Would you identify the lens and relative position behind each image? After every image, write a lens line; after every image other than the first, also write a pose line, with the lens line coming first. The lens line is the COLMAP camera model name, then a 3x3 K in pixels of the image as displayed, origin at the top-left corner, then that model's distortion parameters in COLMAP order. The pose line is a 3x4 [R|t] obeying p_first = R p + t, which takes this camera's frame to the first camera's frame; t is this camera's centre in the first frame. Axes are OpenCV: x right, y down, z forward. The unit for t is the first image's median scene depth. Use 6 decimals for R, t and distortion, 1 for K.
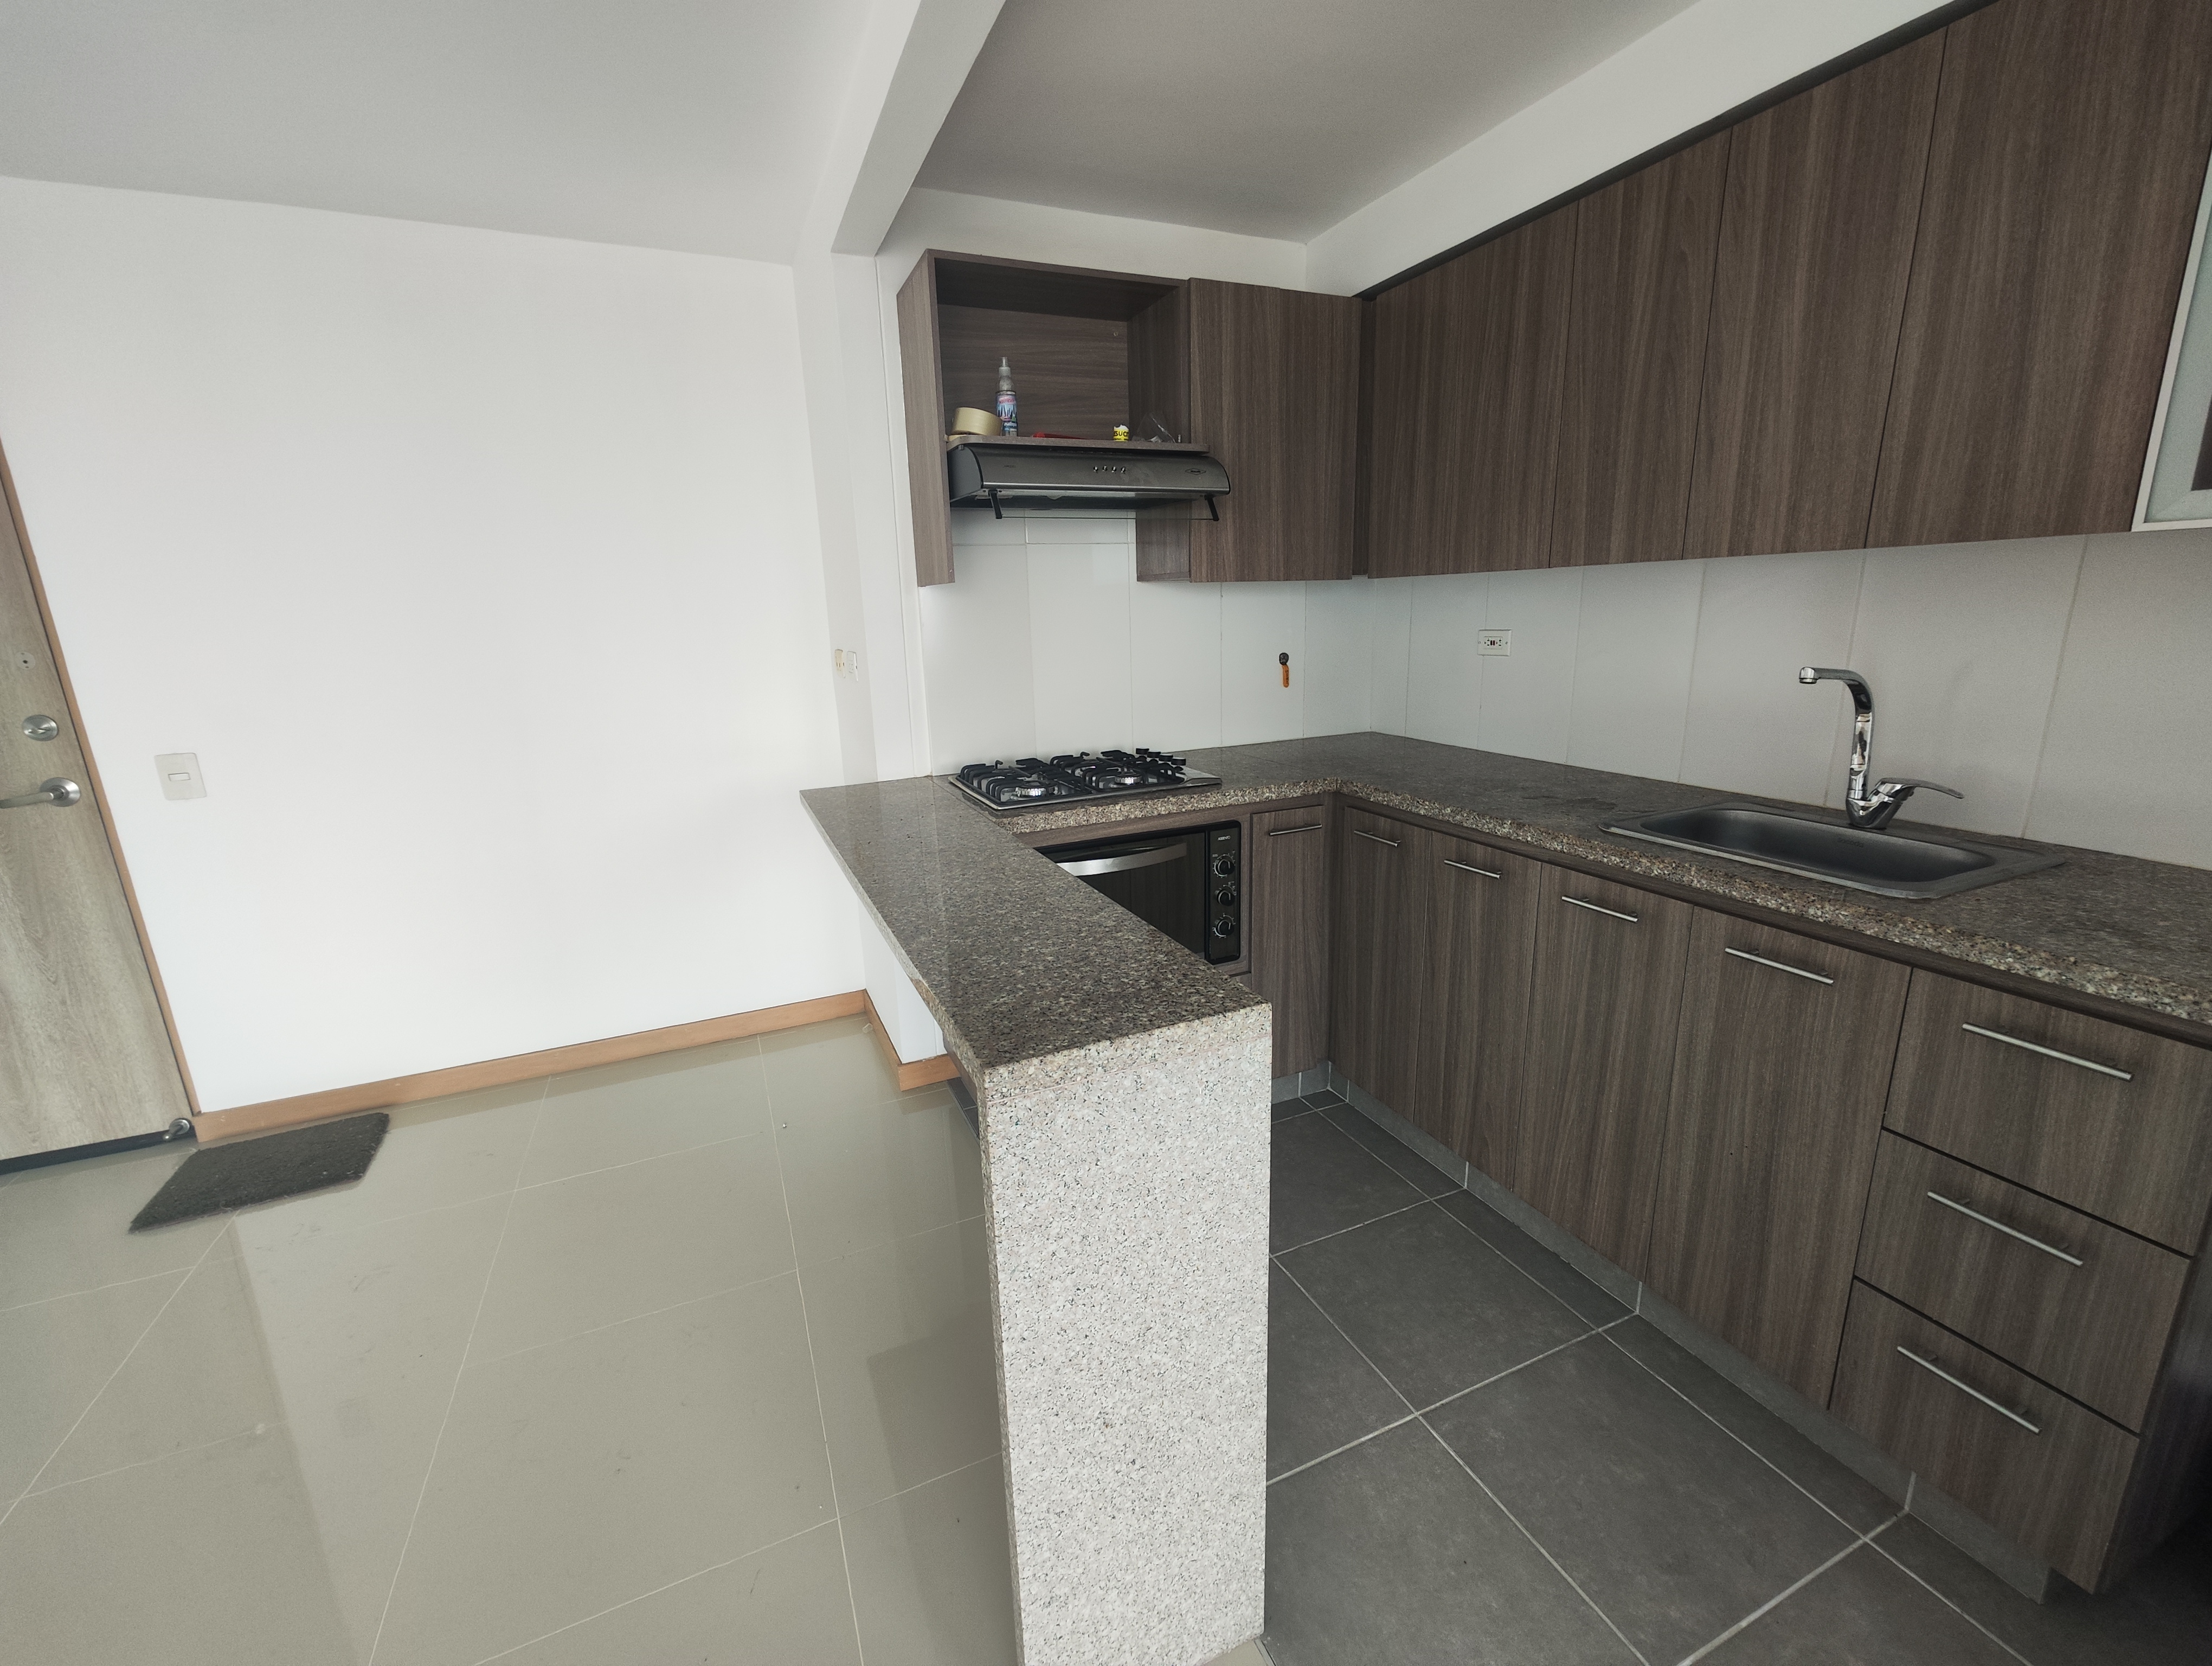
lens RADIAL K [[915.2, 0, 1101.4], [0, 915.2, 838.0], [0, 0, 1]] dist [-0.010740, 0.005628]
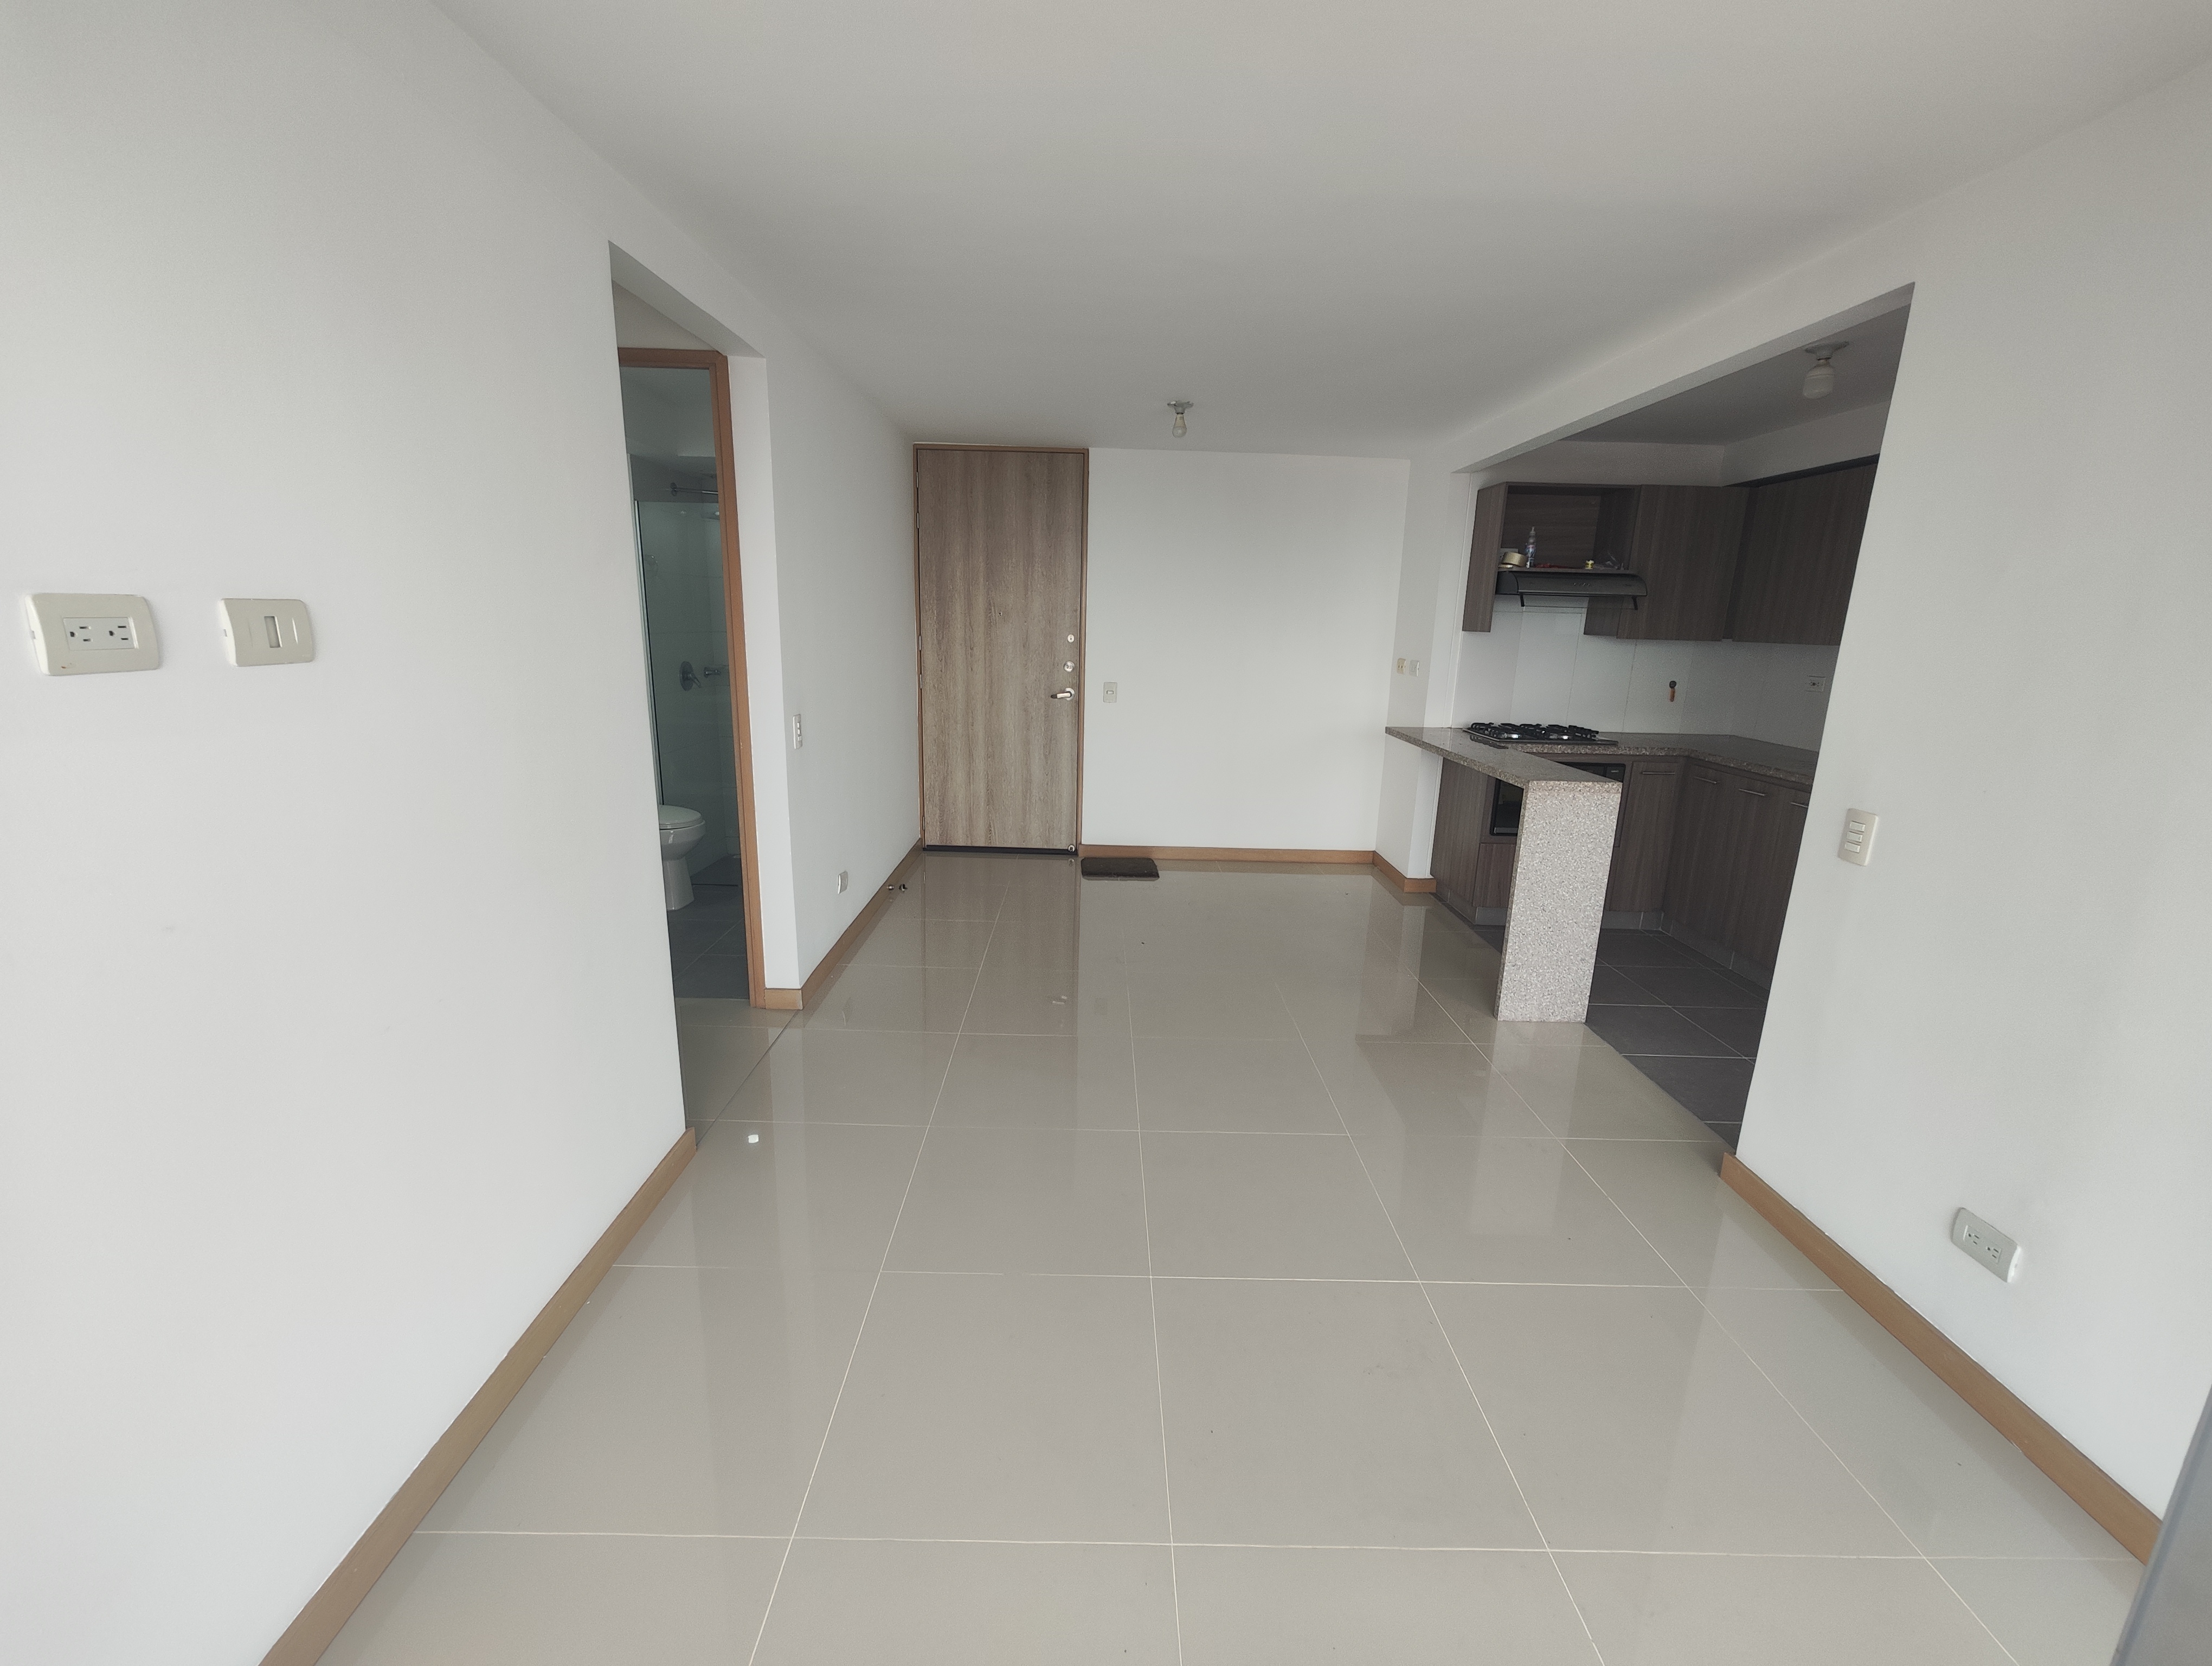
lens RADIAL K [[910.7, 0, 1125.8], [0, 910.7, 831.2], [0, 0, 1]] dist [0.027248, 0.000054]
pose [[0.924306, 0.144015, -0.353439, -0.117400], [-0.150101, 0.988617, 0.010289, 0.259360], [0.350897, 0.043541, 0.935401, -1.171021]]
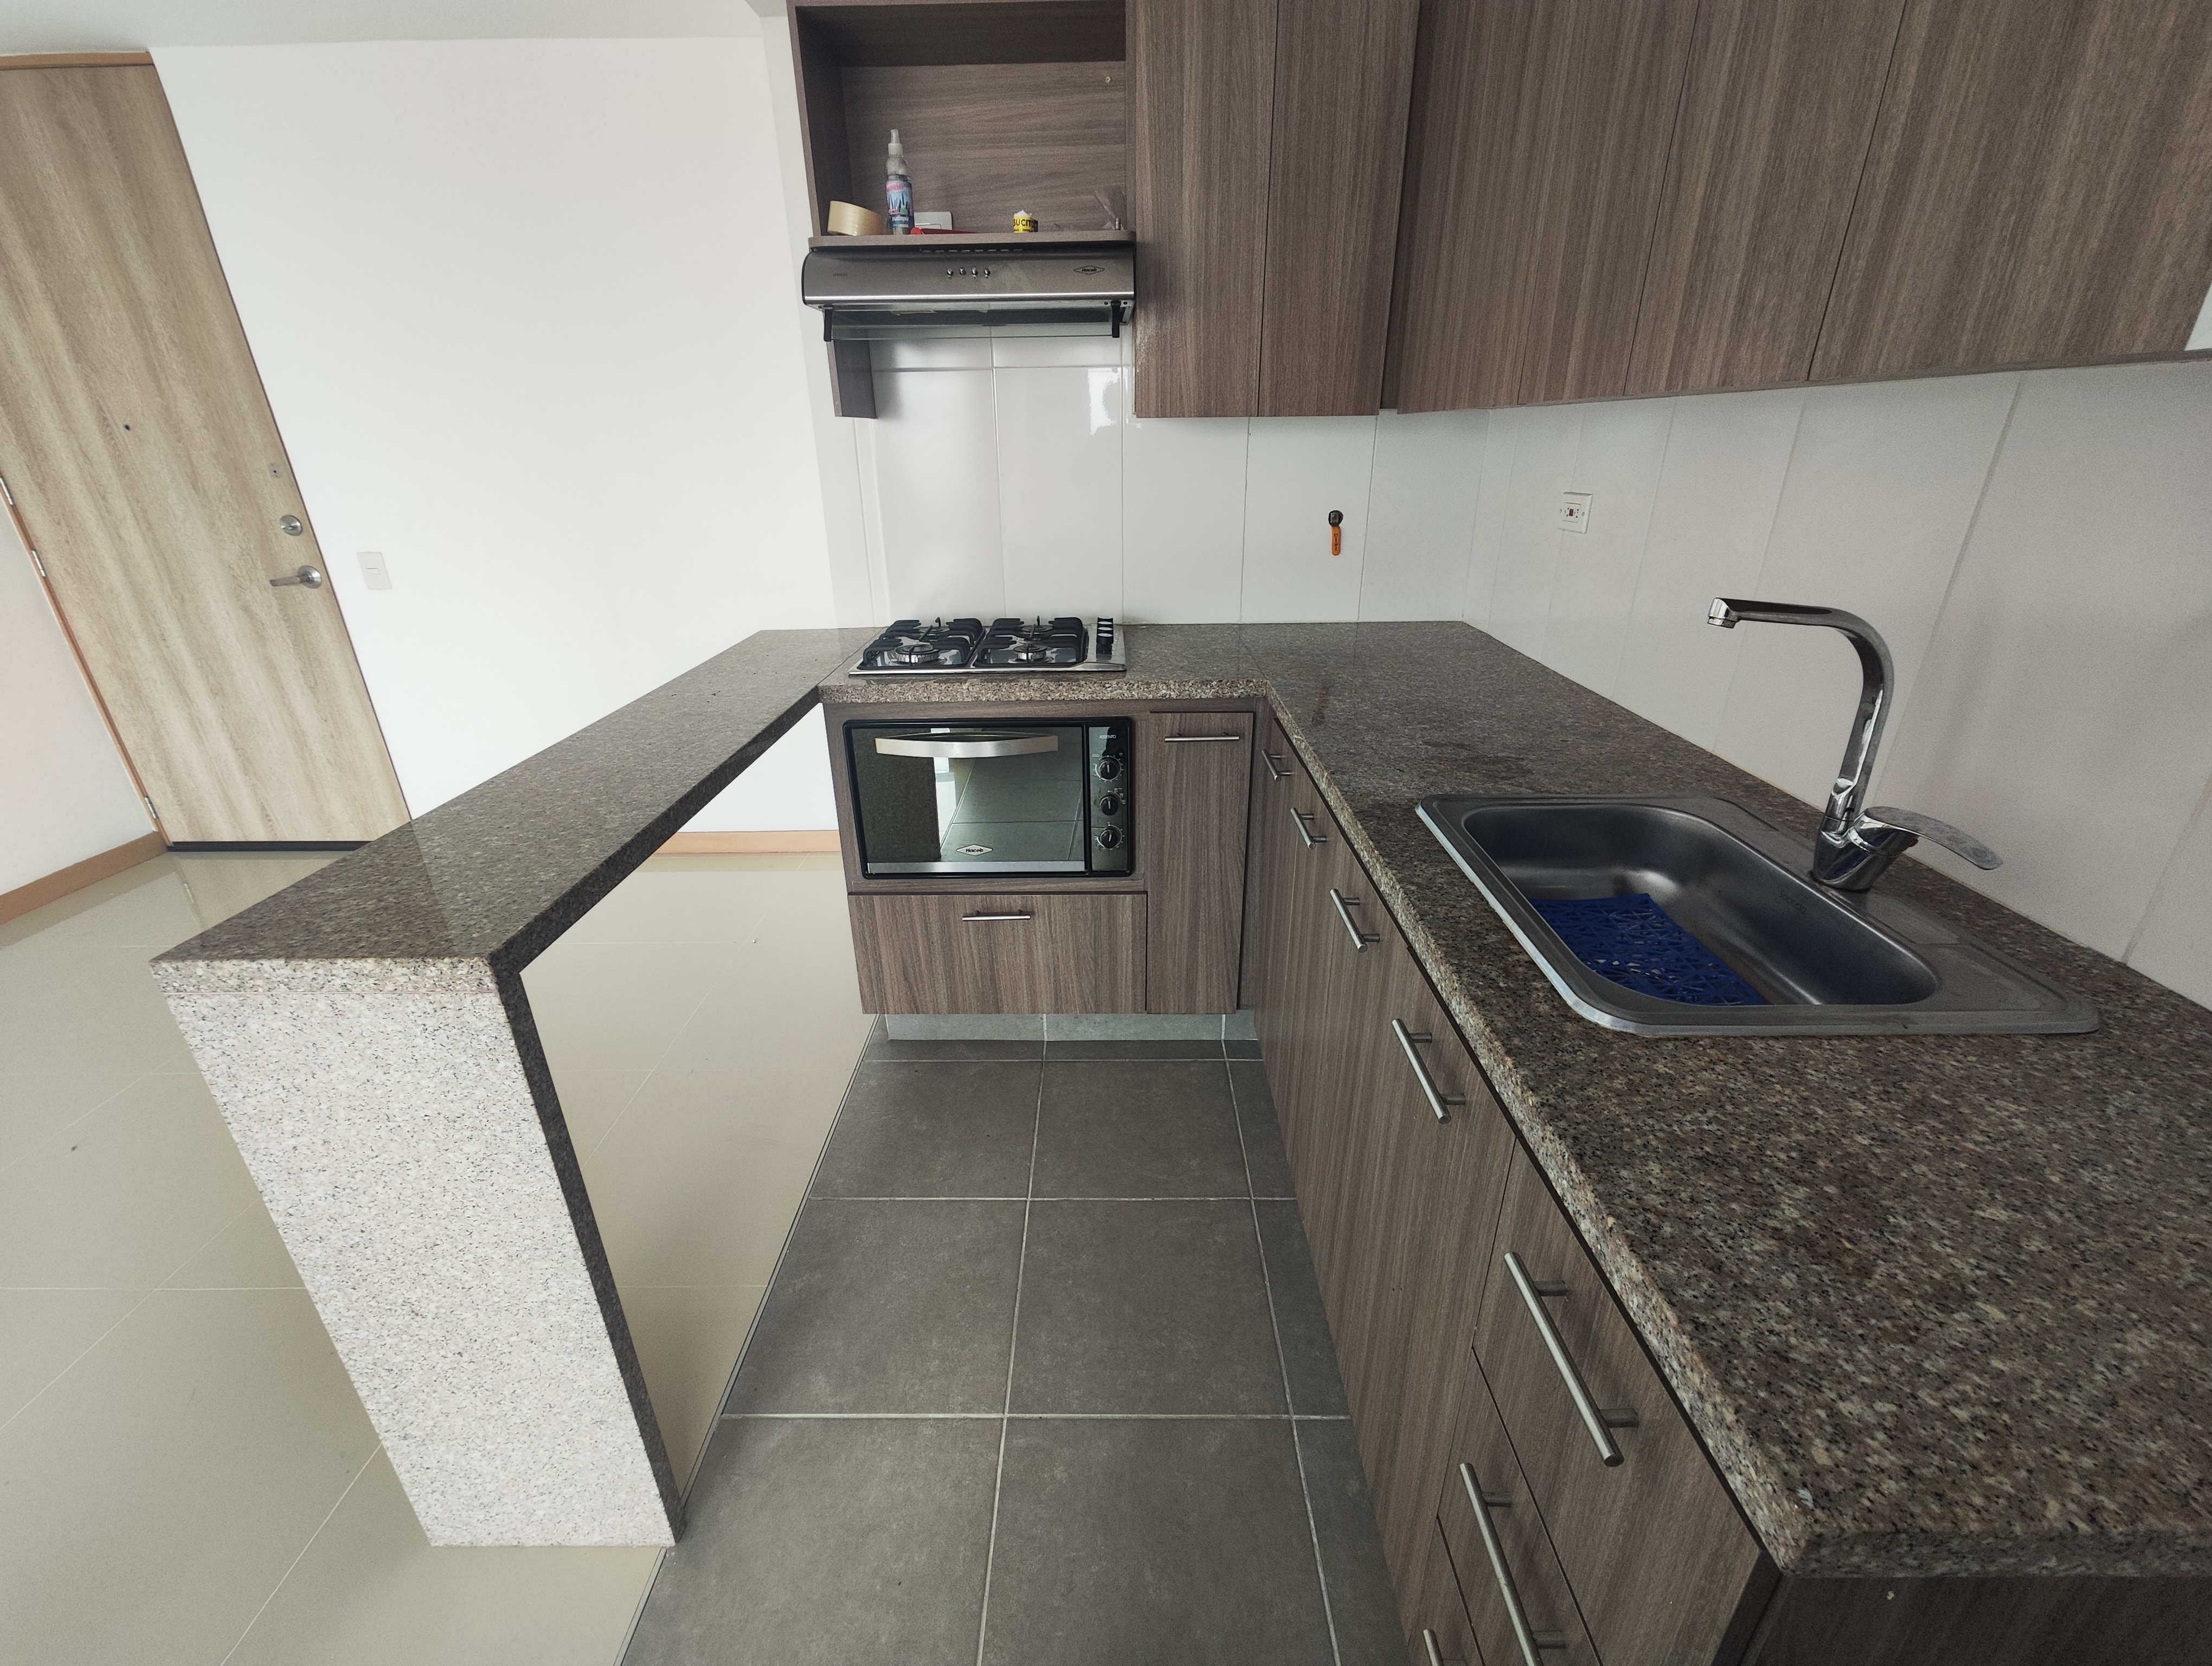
lens RADIAL K [[915.2, 0, 1101.4], [0, 915.2, 838.0], [0, 0, 1]] dist [-0.010740, 0.005628]
pose [[0.913704, 0.181128, -0.363781, 0.454300], [-0.114953, 0.973814, 0.196141, -0.074299], [0.389782, -0.137397, 0.910600, 0.207270]]
